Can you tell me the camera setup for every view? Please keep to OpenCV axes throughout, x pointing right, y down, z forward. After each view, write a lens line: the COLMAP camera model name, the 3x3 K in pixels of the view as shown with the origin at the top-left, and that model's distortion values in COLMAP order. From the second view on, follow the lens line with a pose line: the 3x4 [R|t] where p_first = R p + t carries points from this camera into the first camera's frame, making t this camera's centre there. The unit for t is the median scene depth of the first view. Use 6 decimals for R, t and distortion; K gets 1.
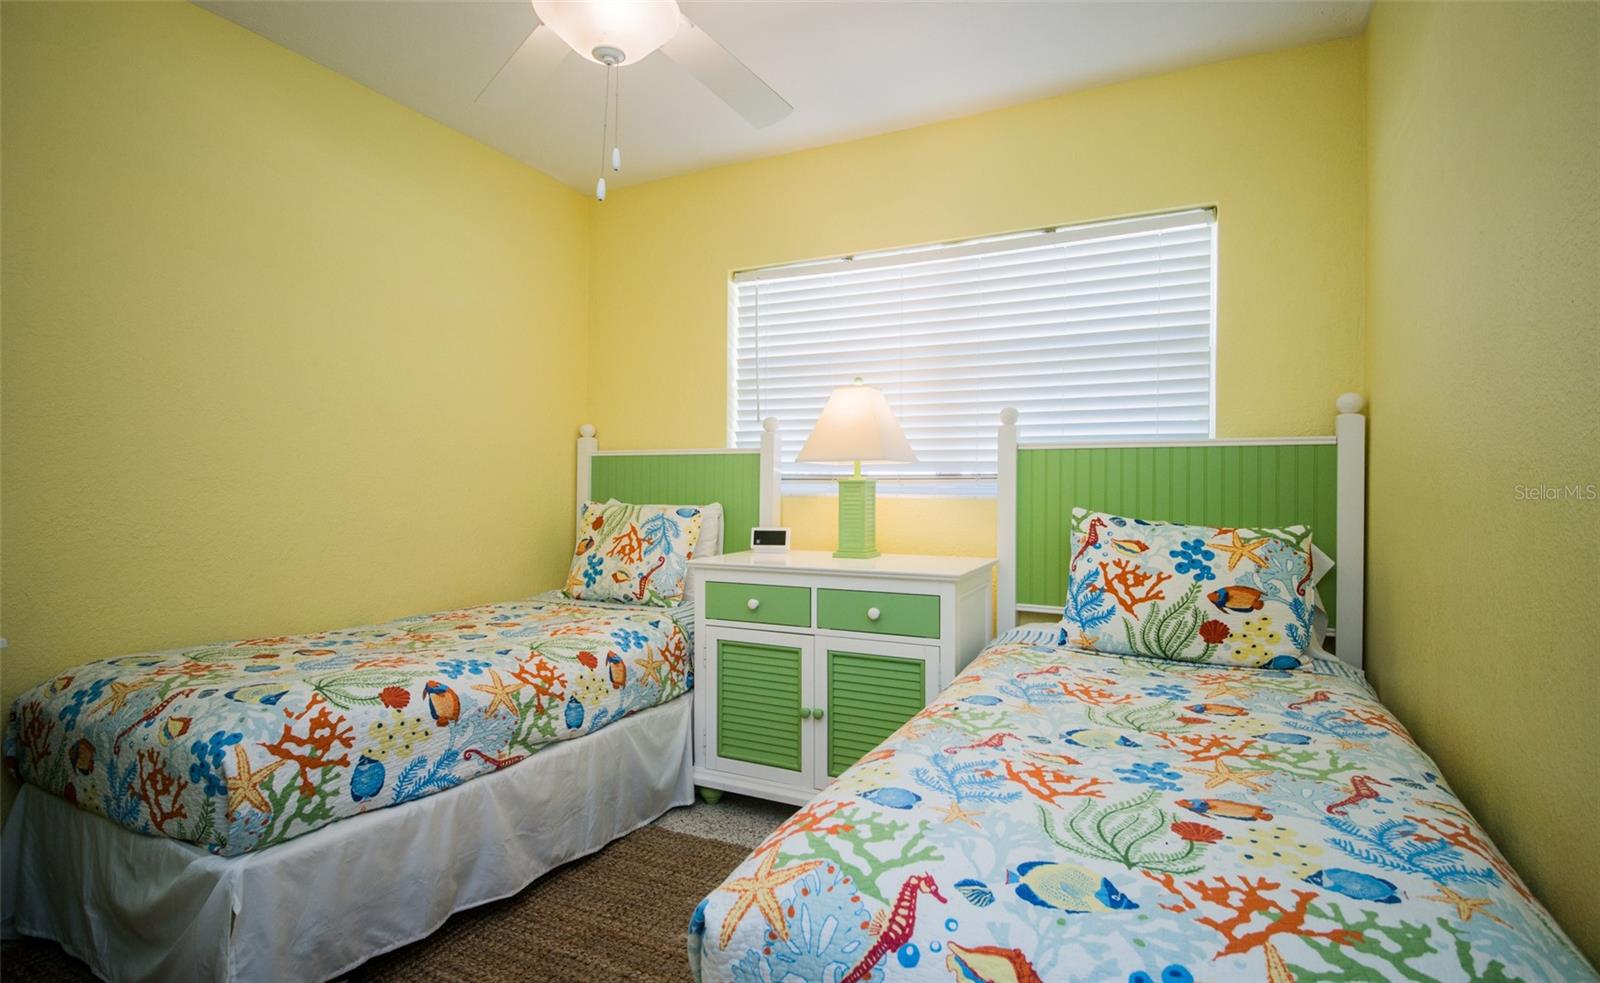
lens RADIAL K [[704.8, 0, 810.8], [0, 704.8, 475.0], [0, 0, 1]] dist [0.002797, -0.006069]
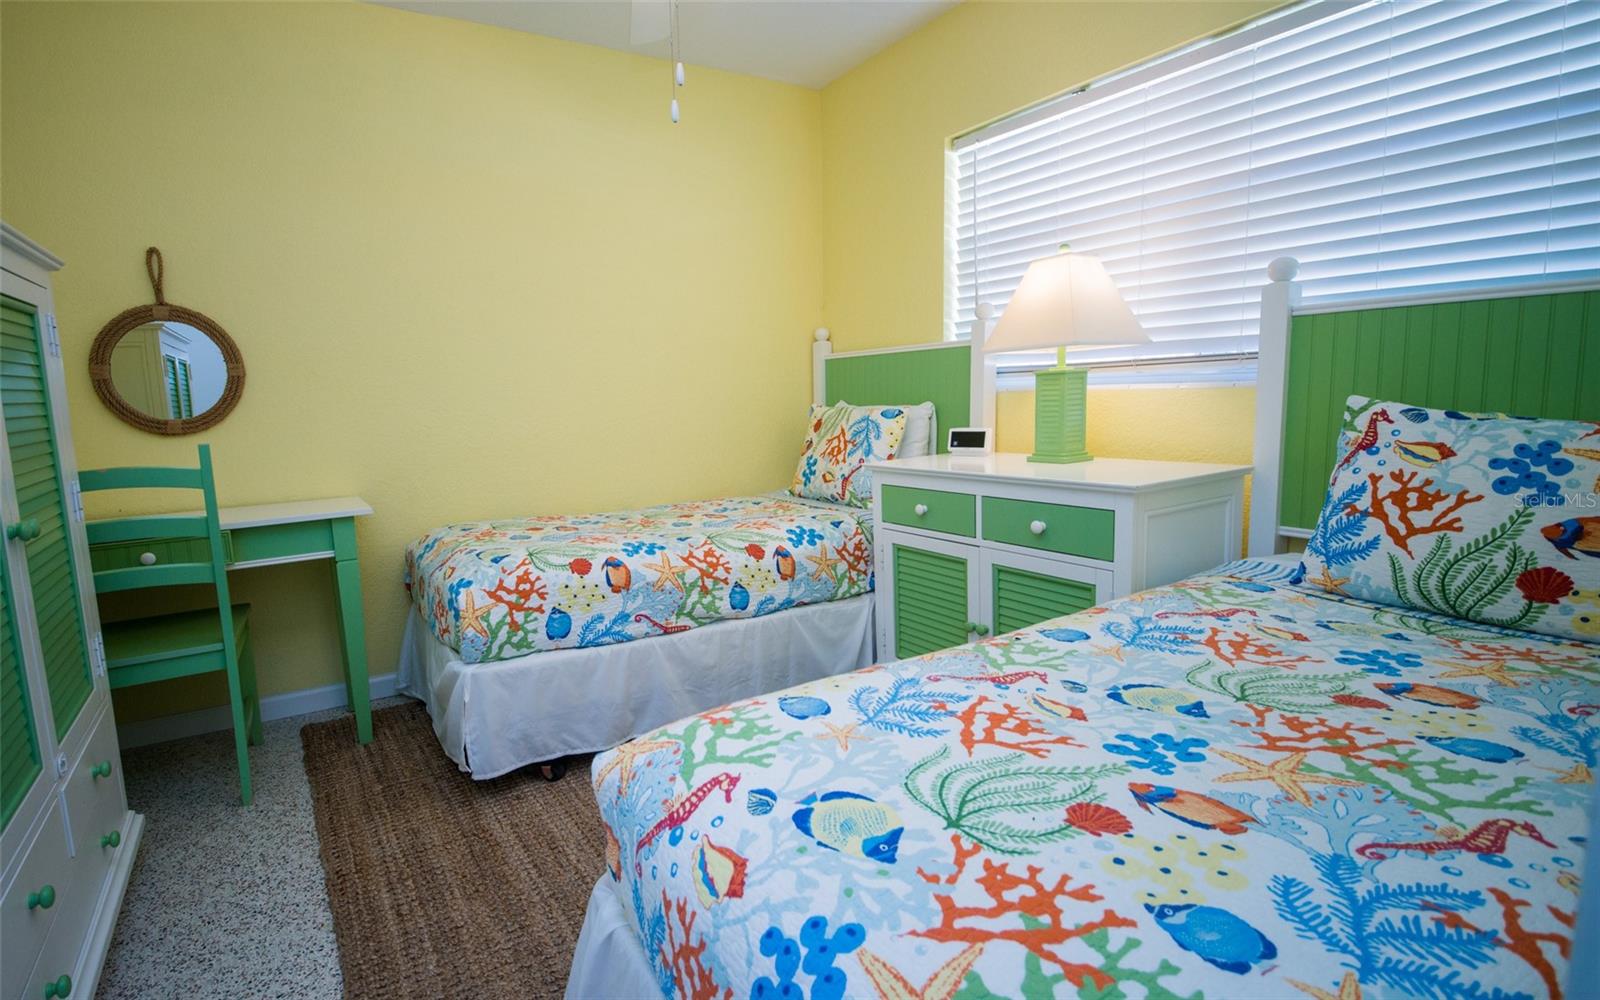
lens RADIAL K [[737.5, 0, 788.4], [0, 737.5, 482.9], [0, 0, 1]] dist [-0.007909, -0.006993]
pose [[0.841630, 0.029027, -0.539273, 0.349557], [0.052589, 0.989404, 0.135330, 0.005025], [0.537487, -0.142258, 0.831186, 0.097648]]
